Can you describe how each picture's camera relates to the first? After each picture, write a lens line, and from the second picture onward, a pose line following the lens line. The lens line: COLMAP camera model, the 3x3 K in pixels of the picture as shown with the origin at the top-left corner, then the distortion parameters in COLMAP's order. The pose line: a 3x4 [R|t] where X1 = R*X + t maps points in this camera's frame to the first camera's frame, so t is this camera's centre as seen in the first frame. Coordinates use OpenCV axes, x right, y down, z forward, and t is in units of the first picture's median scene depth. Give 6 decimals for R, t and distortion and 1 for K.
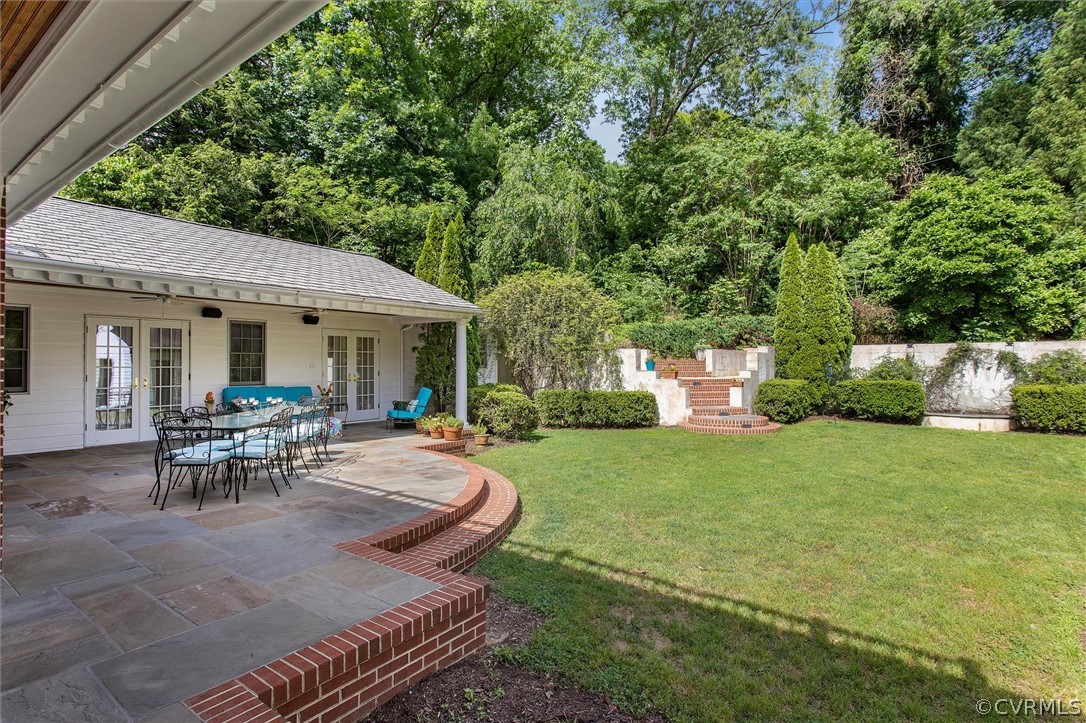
lens RADIAL K [[561.1, 0, 539.0], [0, 561.1, 358.1], [0, 0, 1]] dist [0.006802, 0.005218]
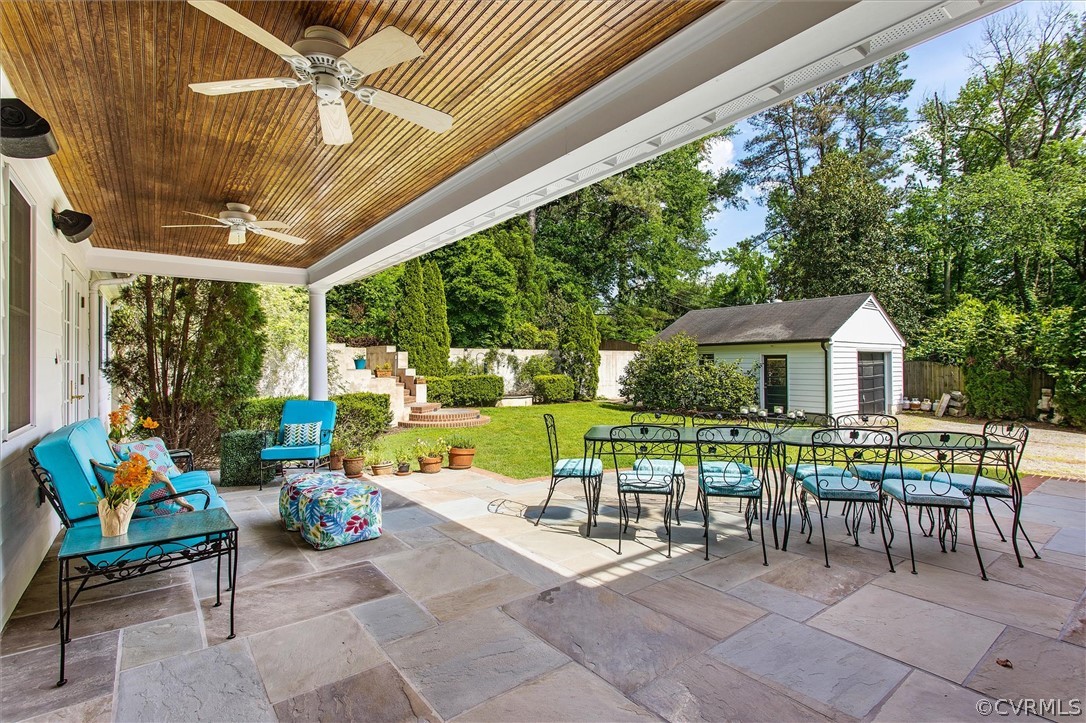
lens RADIAL K [[503.7, 0, 541.0], [0, 503.7, 359.7], [0, 0, 1]] dist [-0.000582, -0.000211]
pose [[0.280946, 0.008756, 0.959684, -0.479356], [-0.022227, 0.999750, -0.002615, 0.003099], [-0.959466, -0.020596, 0.281070, 0.508749]]
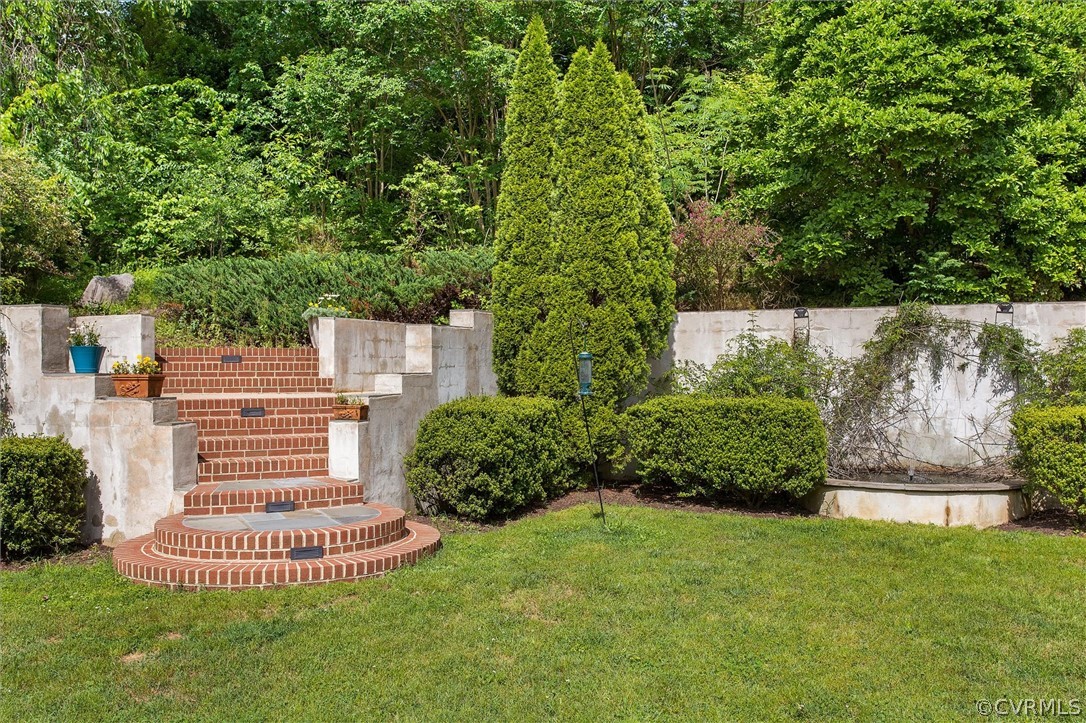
lens RADIAL K [[949.0, 0, 543.2], [0, 949.0, 368.2], [0, 0, 1]] dist [0.012989, -0.039815]
pose [[0.961499, 0.000170, 0.274808, 0.301122], [-0.001912, 0.999980, 0.006069, 0.015426], [-0.274801, -0.006360, 0.961480, 0.404229]]
